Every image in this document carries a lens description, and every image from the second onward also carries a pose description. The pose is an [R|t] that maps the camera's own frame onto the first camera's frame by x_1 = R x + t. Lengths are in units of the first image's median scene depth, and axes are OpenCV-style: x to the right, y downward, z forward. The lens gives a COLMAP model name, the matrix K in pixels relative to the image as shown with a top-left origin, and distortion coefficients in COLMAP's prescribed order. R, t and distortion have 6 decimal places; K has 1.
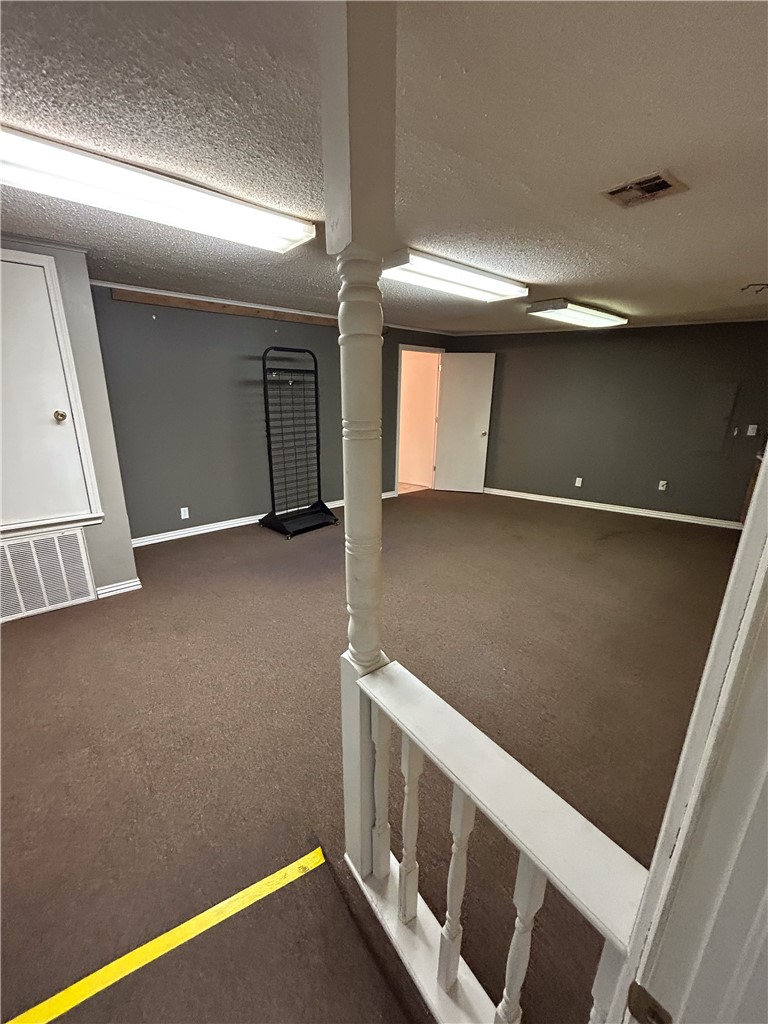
lens RADIAL K [[413.1, 0, 385.5], [0, 413.1, 515.1], [0, 0, 1]] dist [-0.000393, -0.000324]
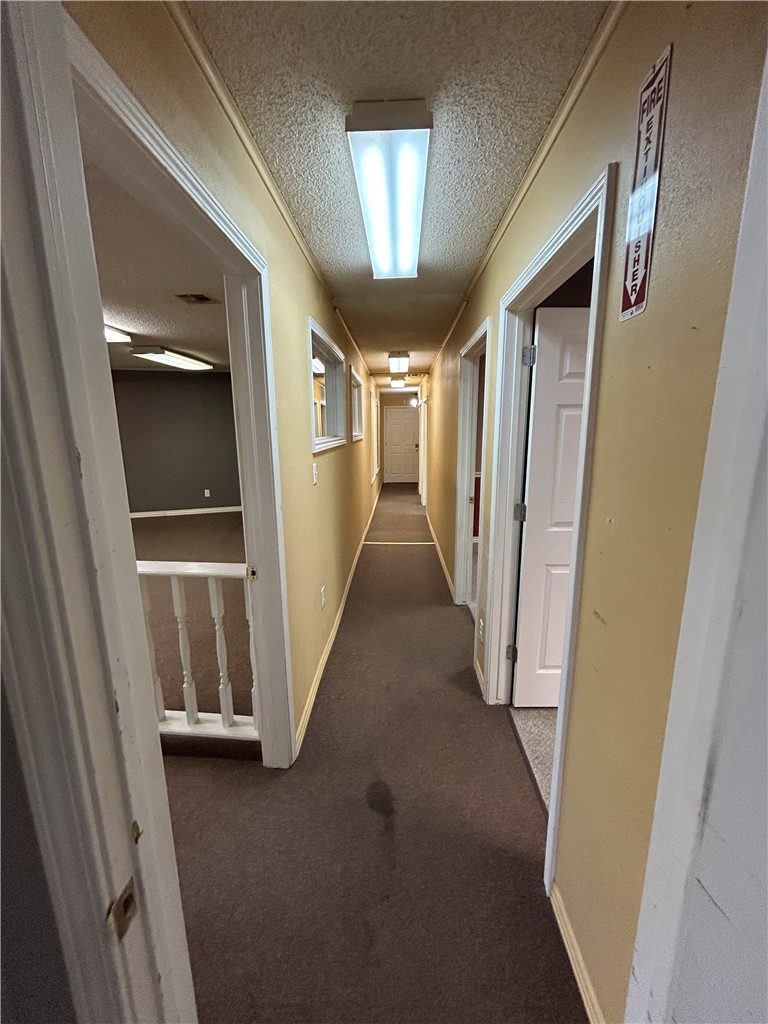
lens RADIAL K [[413.1, 0, 383.7], [0, 413.1, 509.9], [0, 0, 1]] dist [-0.000393, -0.000324]
pose [[0.656699, -0.174440, 0.733701, -0.181740], [0.246449, 0.969106, 0.009825, 0.166340], [-0.712748, 0.174368, 0.679401, -0.361022]]
